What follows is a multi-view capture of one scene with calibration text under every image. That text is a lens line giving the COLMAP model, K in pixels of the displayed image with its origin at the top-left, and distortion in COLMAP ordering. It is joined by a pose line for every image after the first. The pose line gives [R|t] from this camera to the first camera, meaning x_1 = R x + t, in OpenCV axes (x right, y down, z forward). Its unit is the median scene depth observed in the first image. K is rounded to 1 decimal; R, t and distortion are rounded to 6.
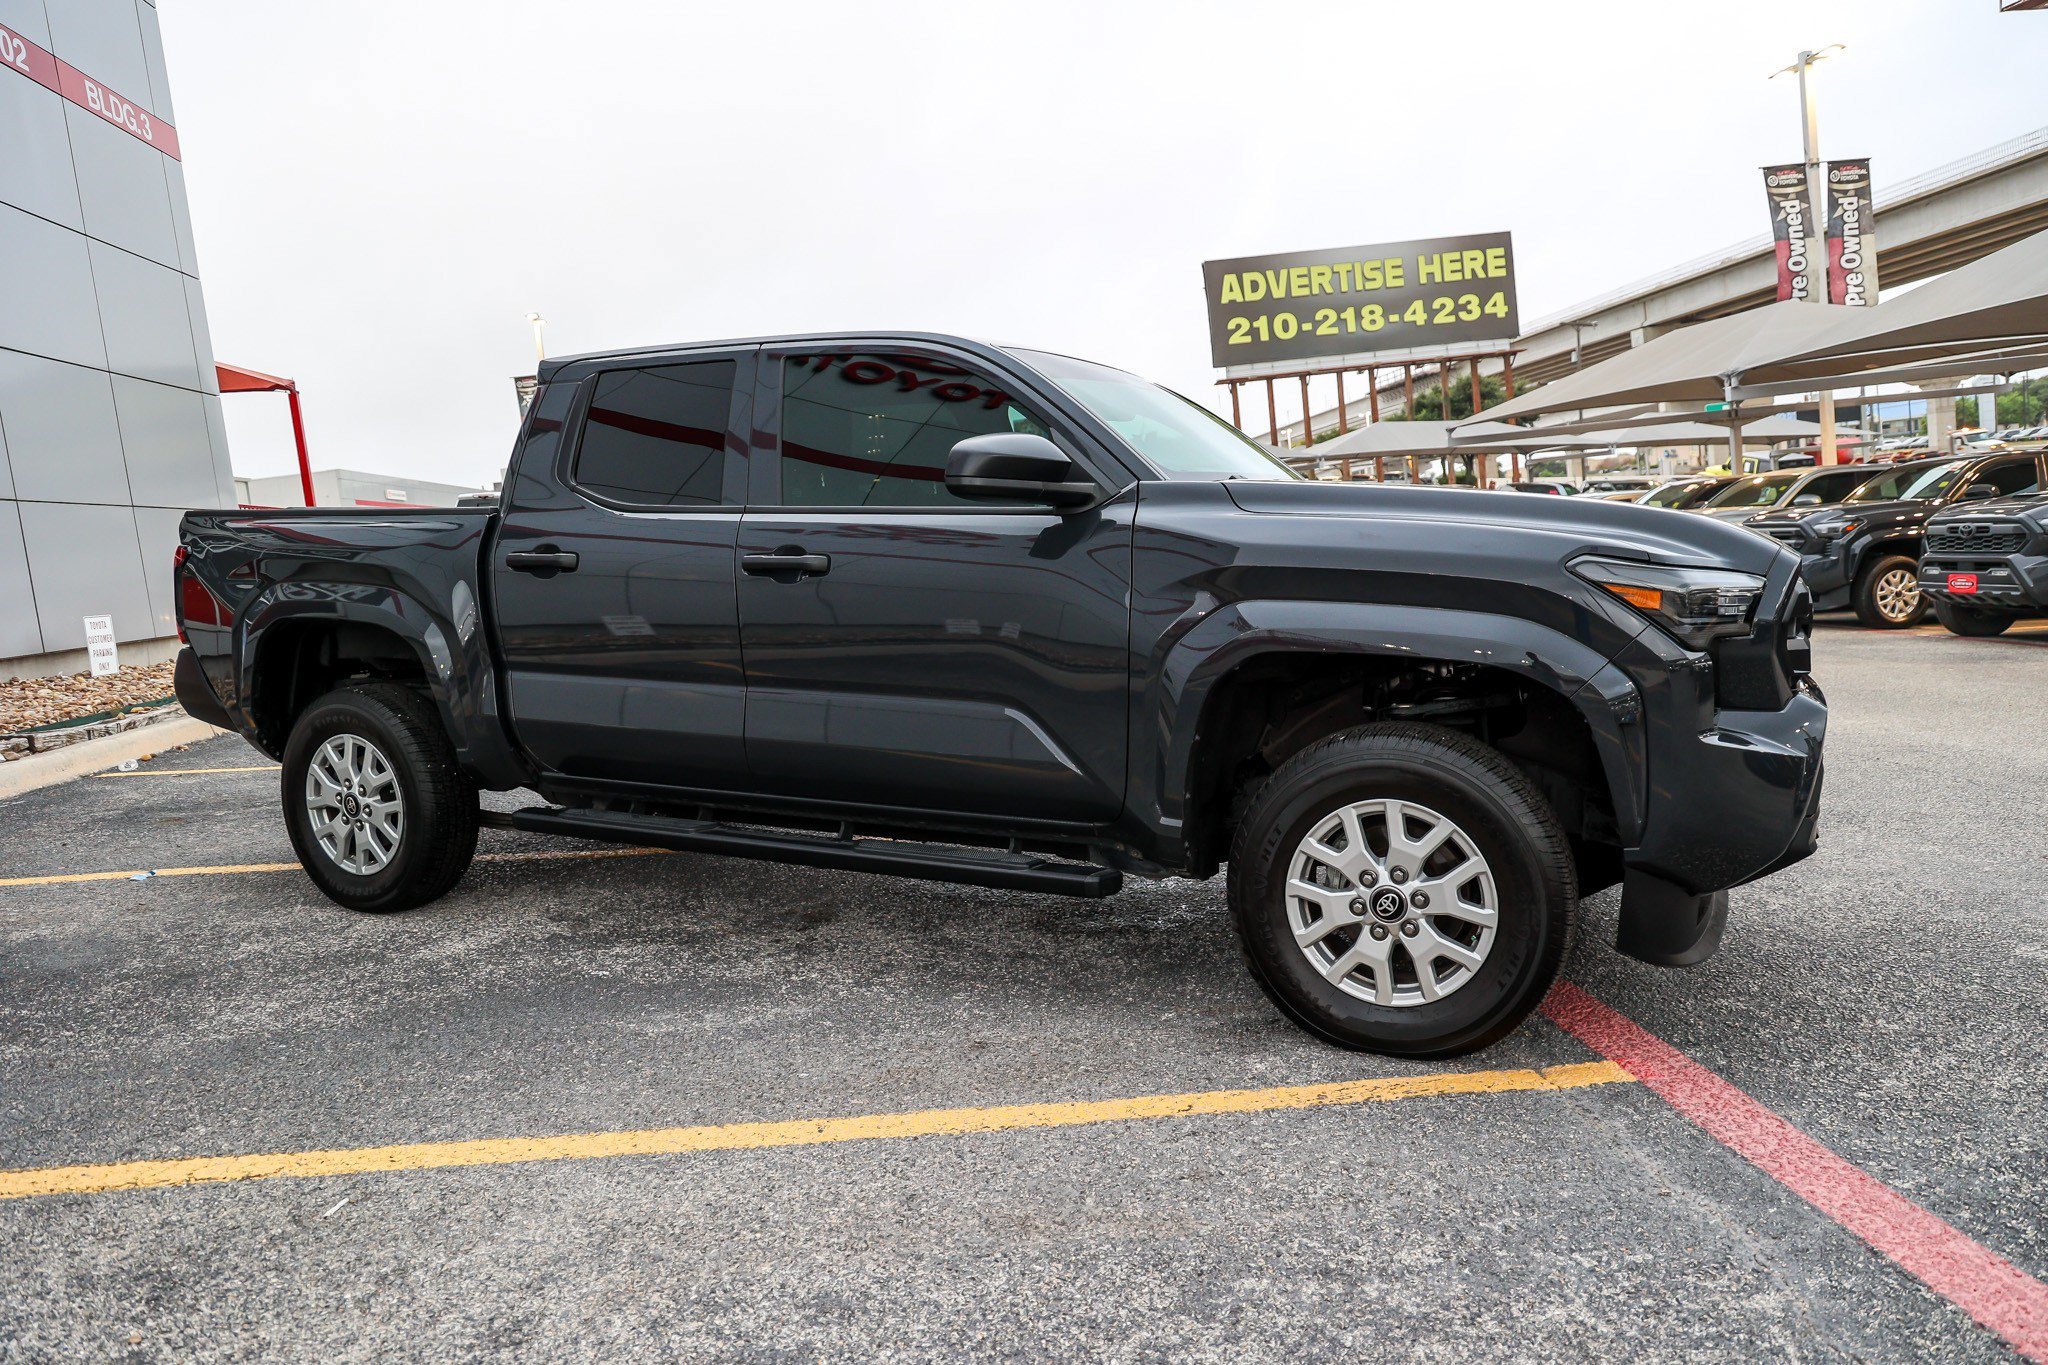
lens RADIAL K [[1396.1, 0, 1028.4], [0, 1396.1, 677.6], [0, 0, 1]] dist [-0.089353, 0.057433]
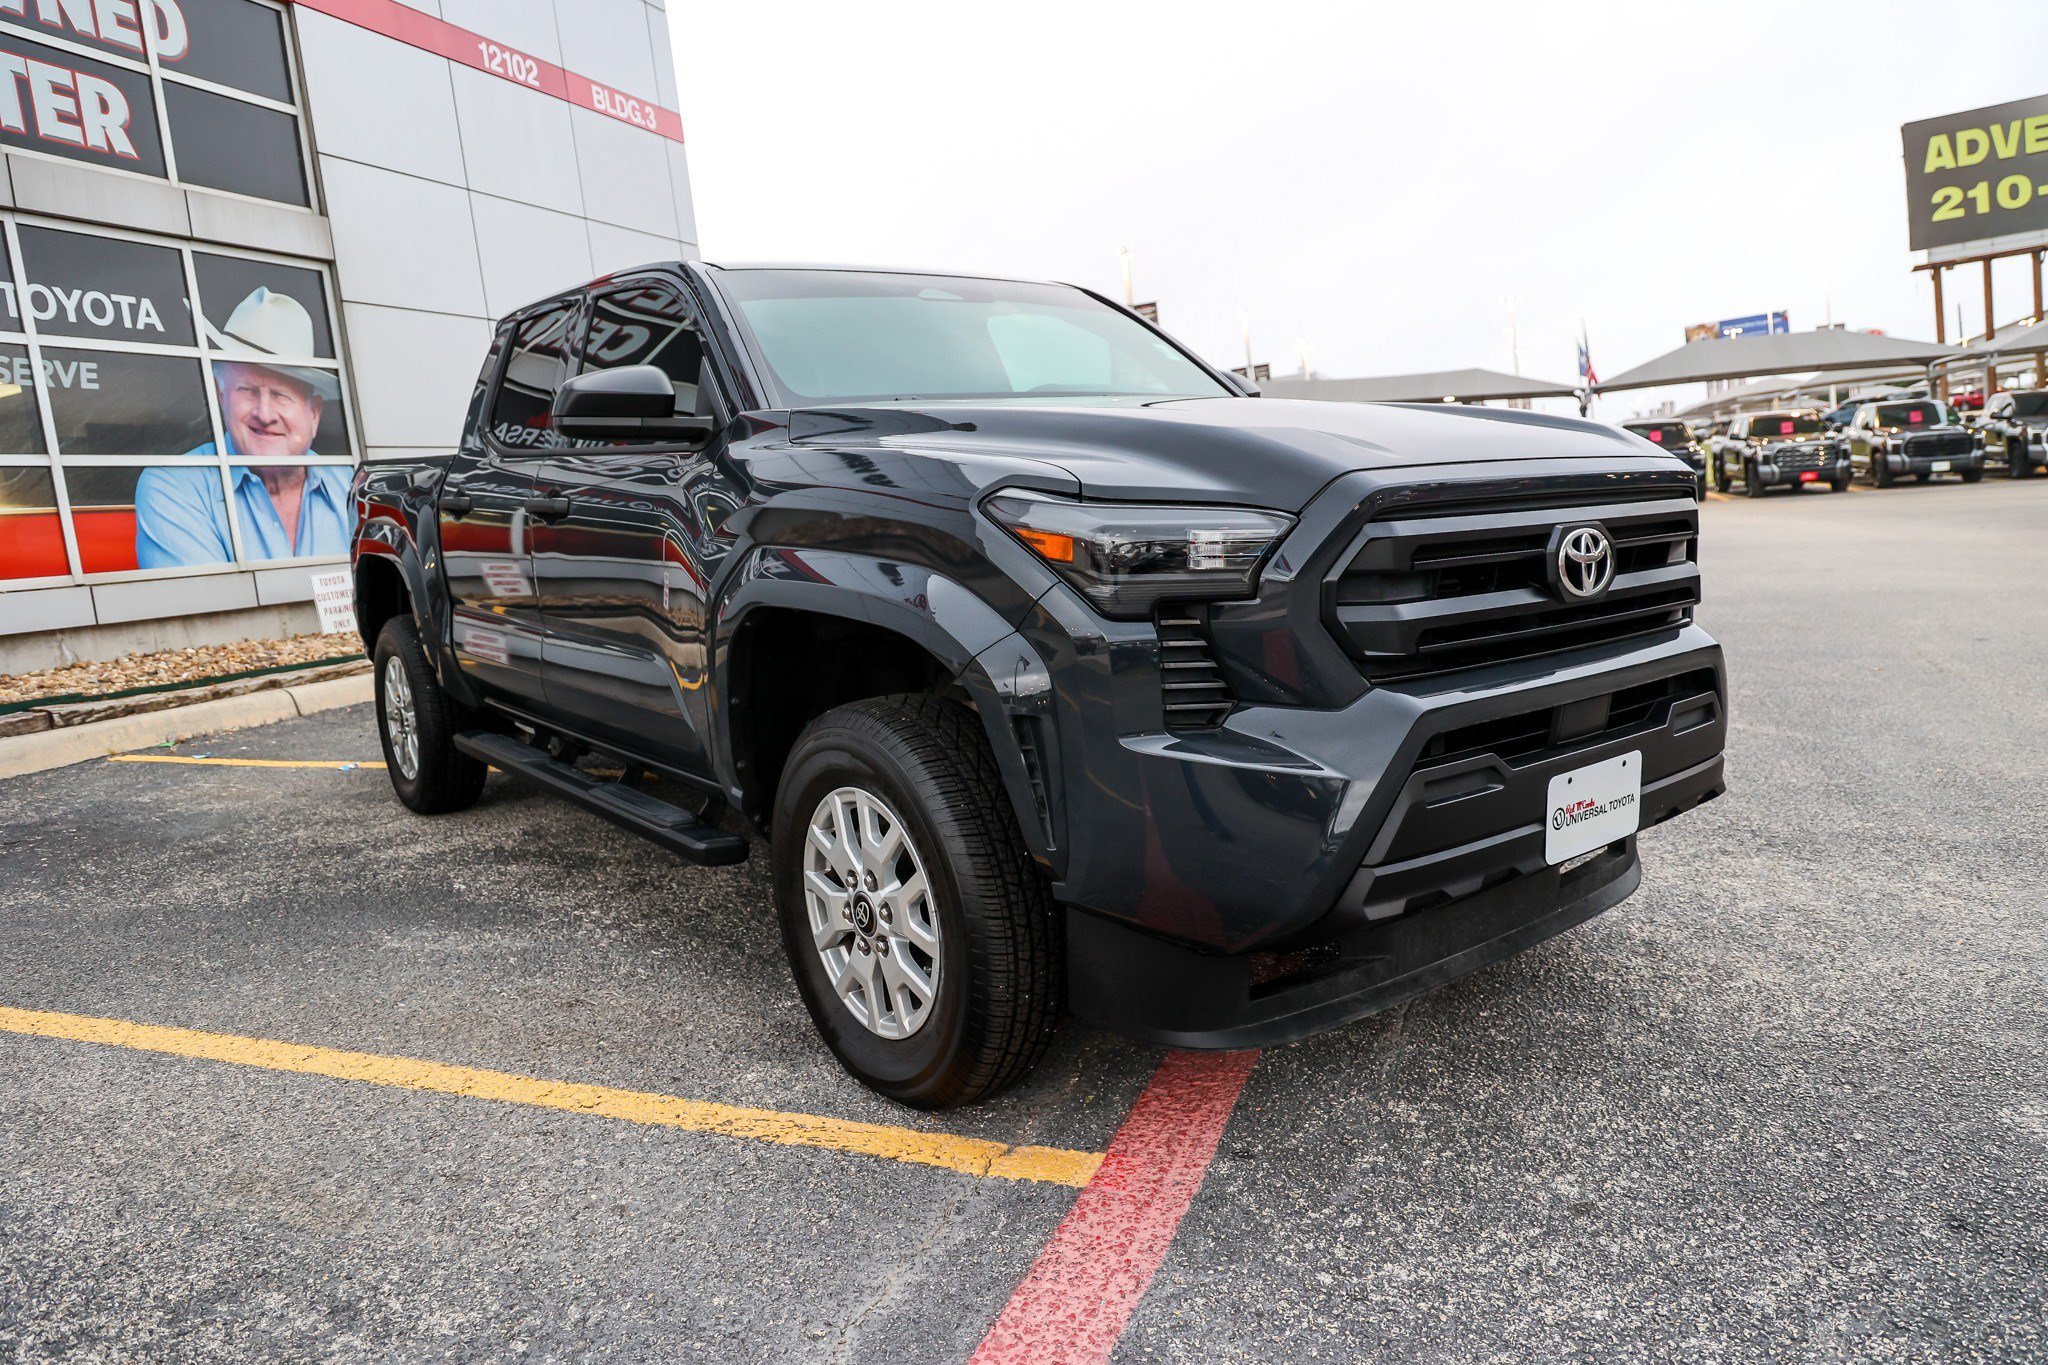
lens RADIAL K [[1396.1, 0, 1028.4], [0, 1396.1, 677.6], [0, 0, 1]] dist [-0.089353, 0.057433]
pose [[0.897141, 0.045245, -0.439421, 0.646087], [-0.021235, 0.998008, 0.059406, -0.026980], [0.441233, -0.043964, 0.896315, 0.274788]]
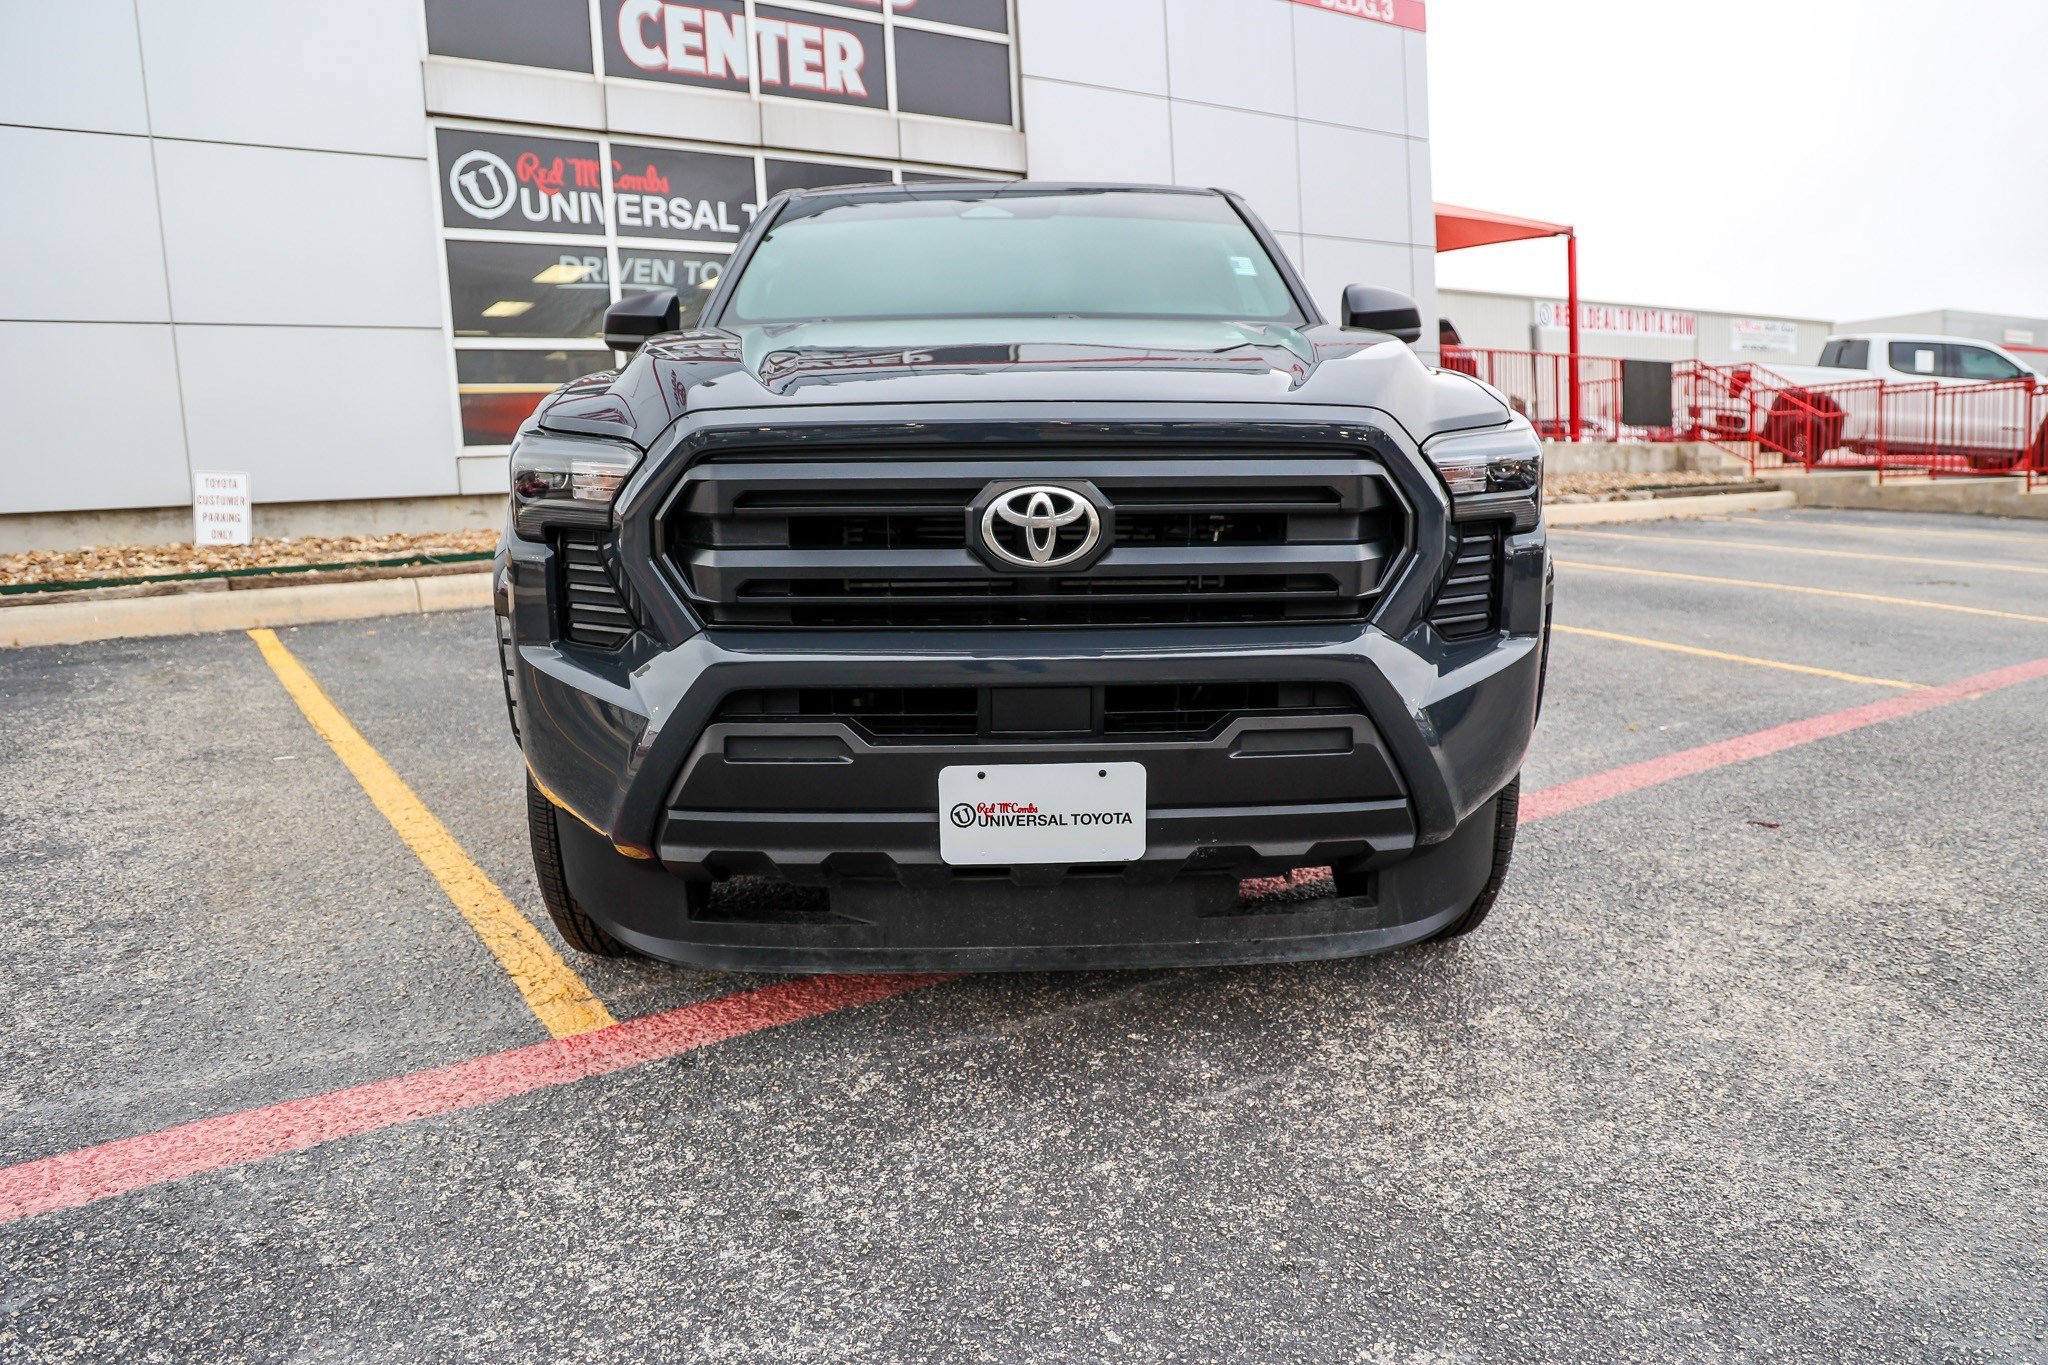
lens RADIAL K [[1396.1, 0, 1028.4], [0, 1396.1, 677.6], [0, 0, 1]] dist [-0.089353, 0.057433]
pose [[0.466651, 0.192728, -0.863188, 1.118018], [-0.094925, 0.981245, 0.167770, -0.086606], [0.879333, 0.003648, 0.476194, 0.741521]]
